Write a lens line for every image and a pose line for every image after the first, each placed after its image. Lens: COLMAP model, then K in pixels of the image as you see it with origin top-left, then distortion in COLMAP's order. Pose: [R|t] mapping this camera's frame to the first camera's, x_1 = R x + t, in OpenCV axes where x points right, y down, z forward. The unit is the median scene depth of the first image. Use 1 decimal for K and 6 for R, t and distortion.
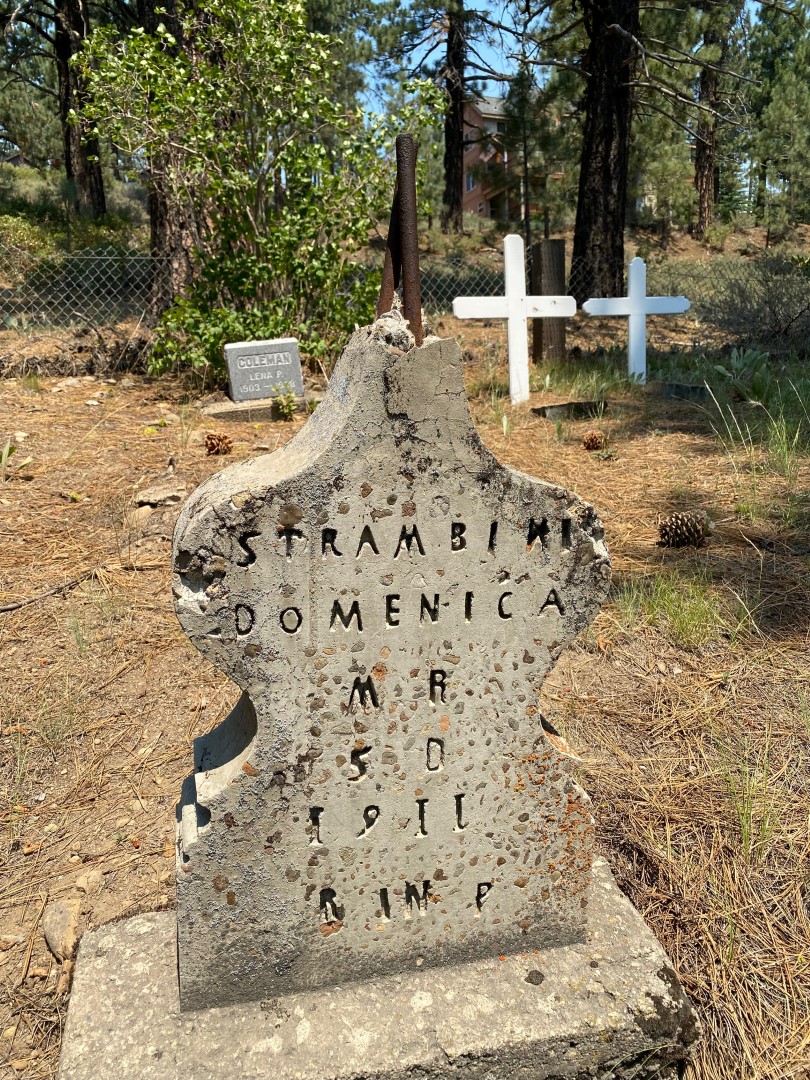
lens RADIAL K [[830.7, 0, 405.1], [0, 830.7, 540.0], [0, 0, 1]] dist [0.001999, -0.009645]
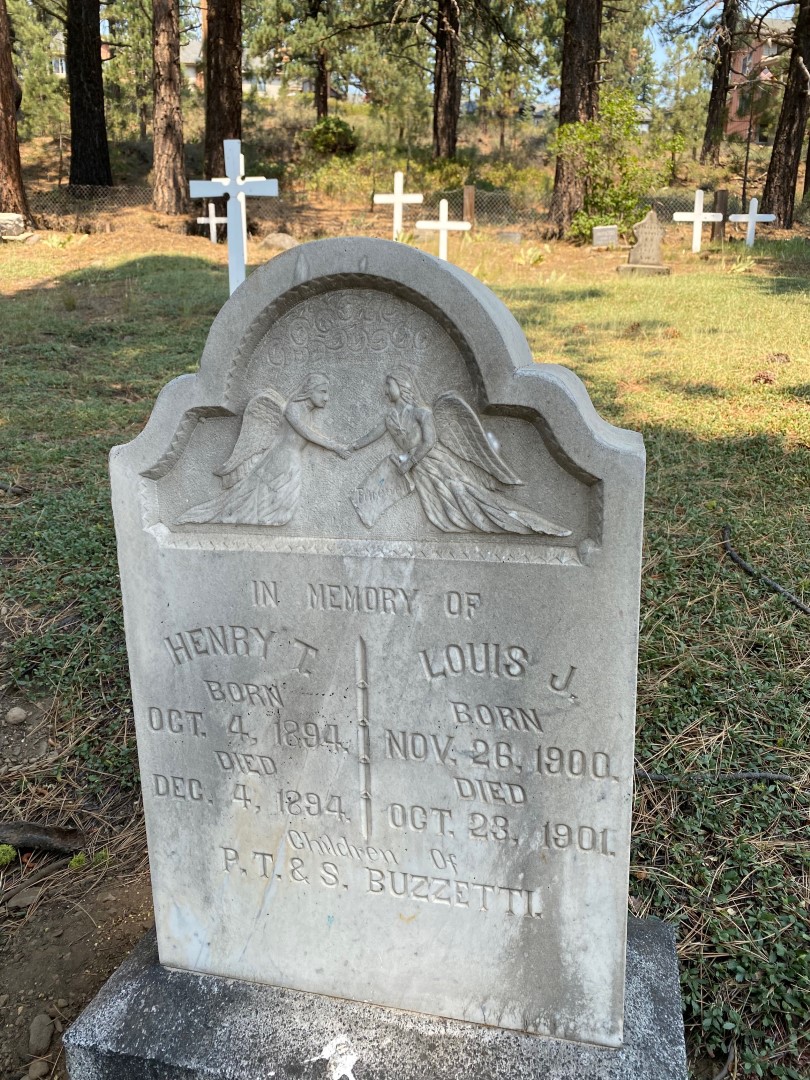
lens RADIAL K [[830.7, 0, 403.1], [0, 830.7, 535.7], [0, 0, 1]] dist [0.001999, -0.009645]
pose [[0.958582, 0.116288, -0.259997, 0.007059], [-0.094695, 0.991046, 0.094131, 0.110105], [0.268616, -0.065612, 0.961010, -0.362598]]
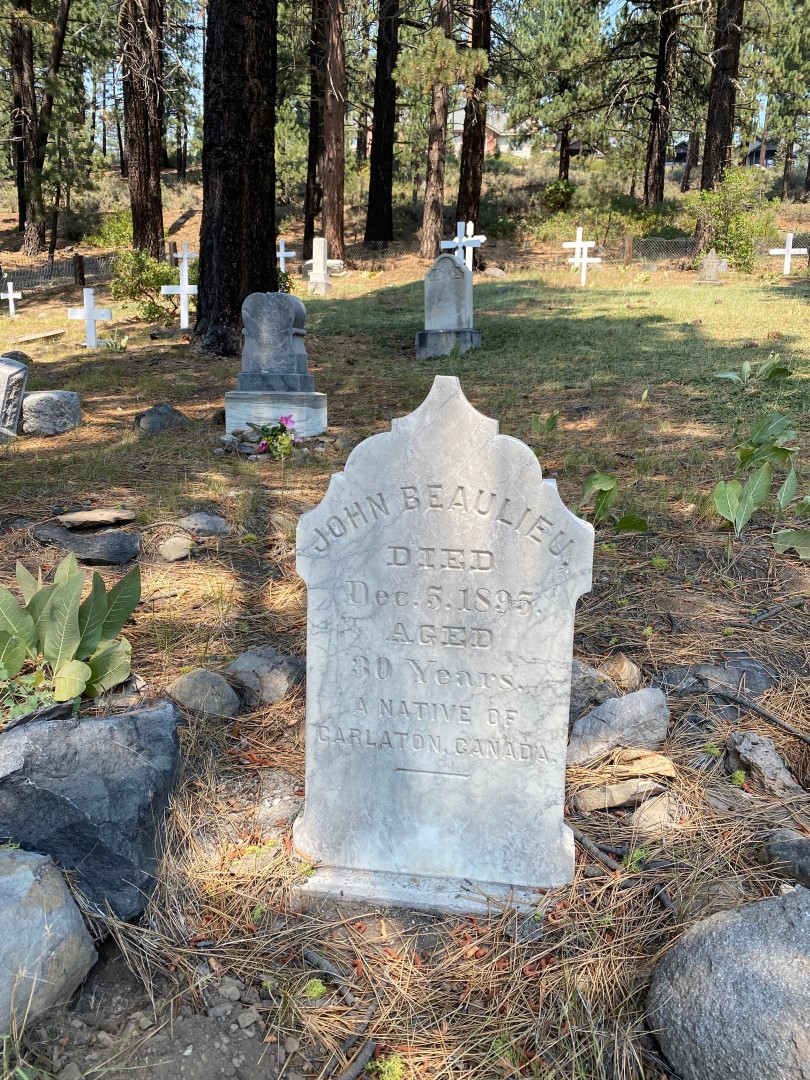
lens RADIAL K [[830.7, 0, 410.0], [0, 830.7, 541.6], [0, 0, 1]] dist [0.001999, -0.009645]
pose [[0.843250, 0.168463, -0.510441, 0.161247], [-0.145004, 0.985707, 0.085771, 0.183819], [0.517594, 0.001689, 0.855625, -0.607567]]
